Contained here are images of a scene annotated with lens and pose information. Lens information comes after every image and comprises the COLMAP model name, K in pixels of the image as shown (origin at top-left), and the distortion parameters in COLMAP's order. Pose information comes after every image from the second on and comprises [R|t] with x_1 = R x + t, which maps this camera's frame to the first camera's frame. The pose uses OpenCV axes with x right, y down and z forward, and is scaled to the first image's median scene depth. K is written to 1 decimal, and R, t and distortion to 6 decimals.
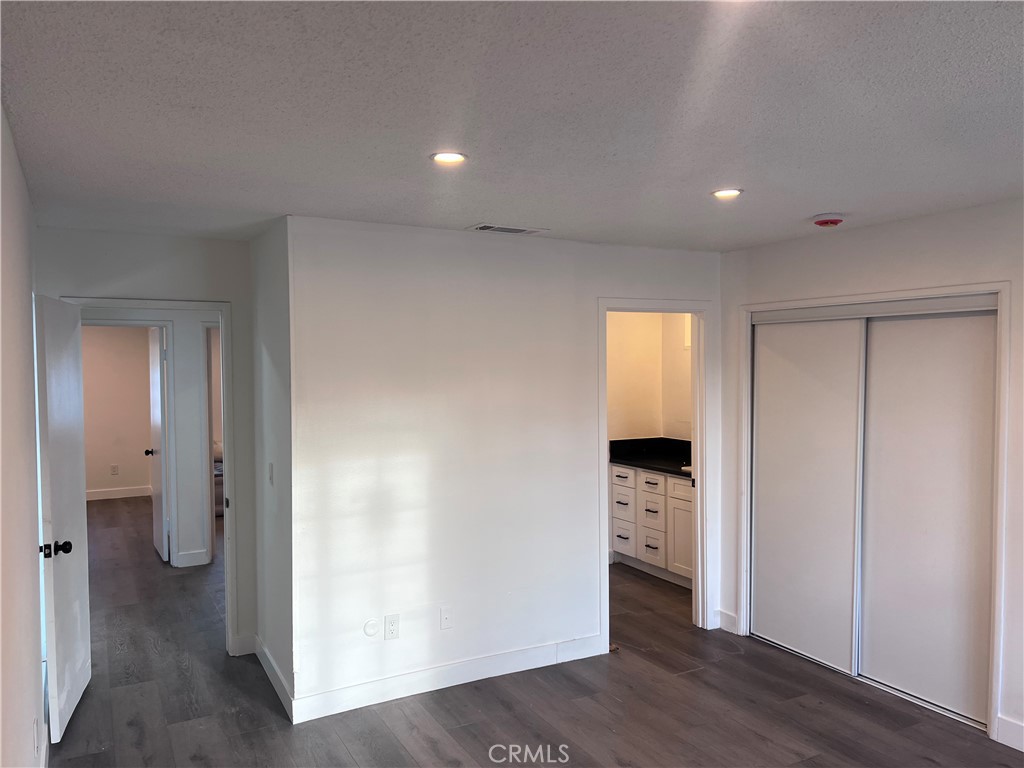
lens RADIAL K [[774.2, 0, 517.6], [0, 774.2, 393.9], [0, 0, 1]] dist [0.074466, -0.086924]
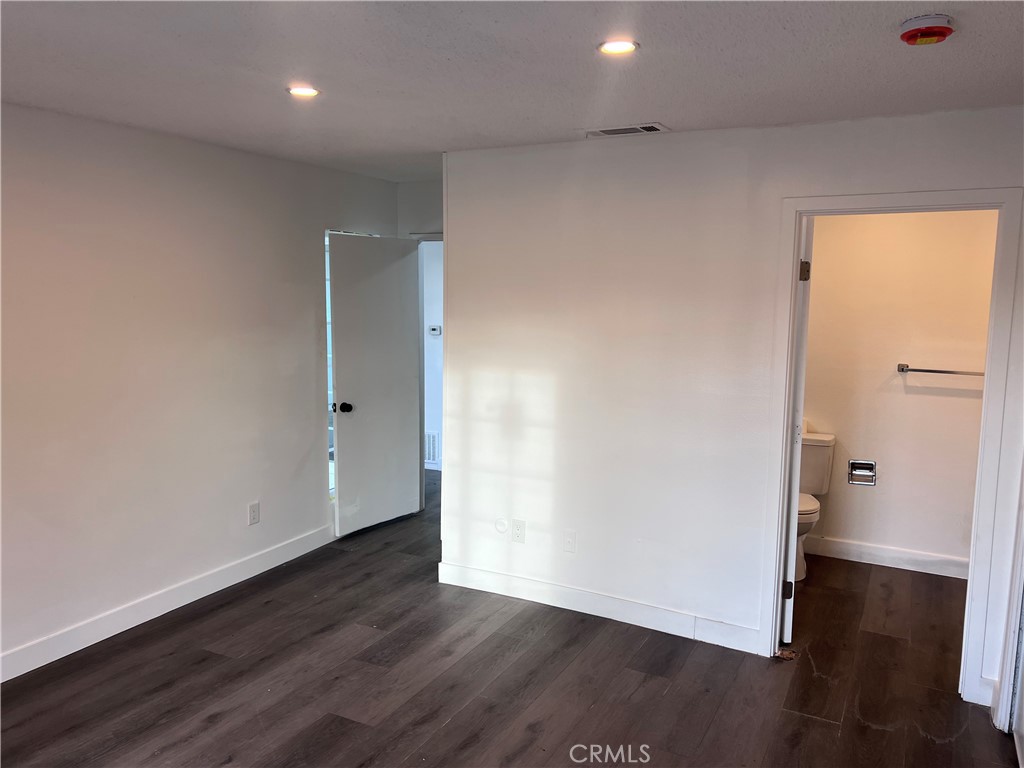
lens RADIAL K [[765.1, 0, 518.6], [0, 765.1, 381.8], [0, 0, 1]] dist [0.106735, -0.134336]
pose [[0.555633, 0.112073, -0.823840, 0.683813], [-0.051025, 0.993602, 0.100753, -0.011557], [0.829861, -0.013945, 0.557797, 0.413764]]
